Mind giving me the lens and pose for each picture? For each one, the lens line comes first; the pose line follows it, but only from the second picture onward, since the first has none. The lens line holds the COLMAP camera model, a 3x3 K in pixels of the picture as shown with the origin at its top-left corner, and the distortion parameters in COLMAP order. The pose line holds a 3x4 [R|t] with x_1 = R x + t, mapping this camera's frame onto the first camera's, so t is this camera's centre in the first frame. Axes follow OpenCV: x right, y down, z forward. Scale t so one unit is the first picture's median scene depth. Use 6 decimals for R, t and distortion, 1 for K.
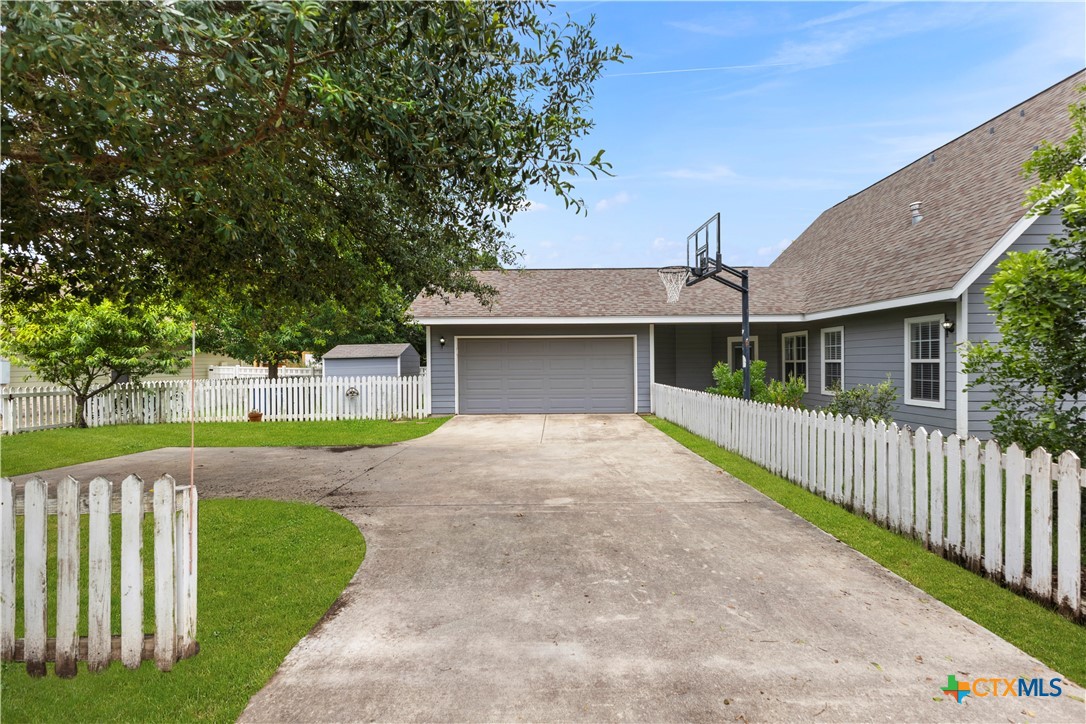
lens RADIAL K [[473.3, 0, 543.0], [0, 473.3, 362.0], [0, 0, 1]] dist [0.015228, 0.000052]
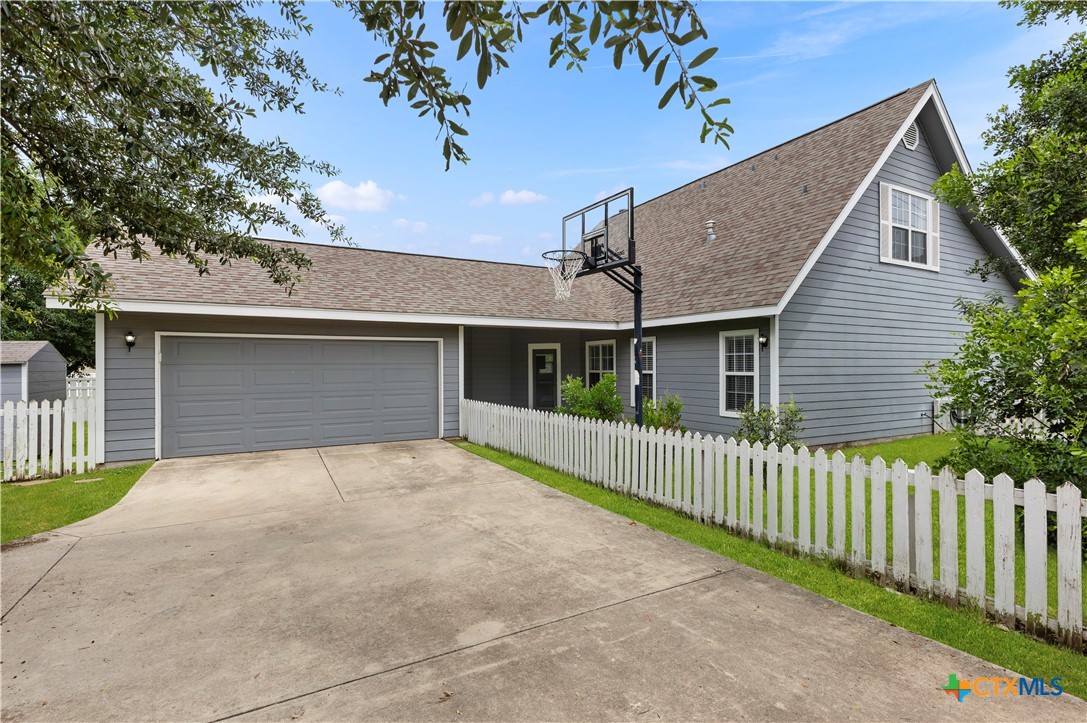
lens RADIAL K [[518.7, 0, 543.5], [0, 518.7, 361.5], [0, 0, 1]] dist [0.006318, -0.000015]
pose [[0.867749, 0.008030, 0.496937, -0.099184], [-0.003220, 0.999939, -0.010536, -0.012261], [-0.496991, 0.007543, 0.867723, 0.193103]]
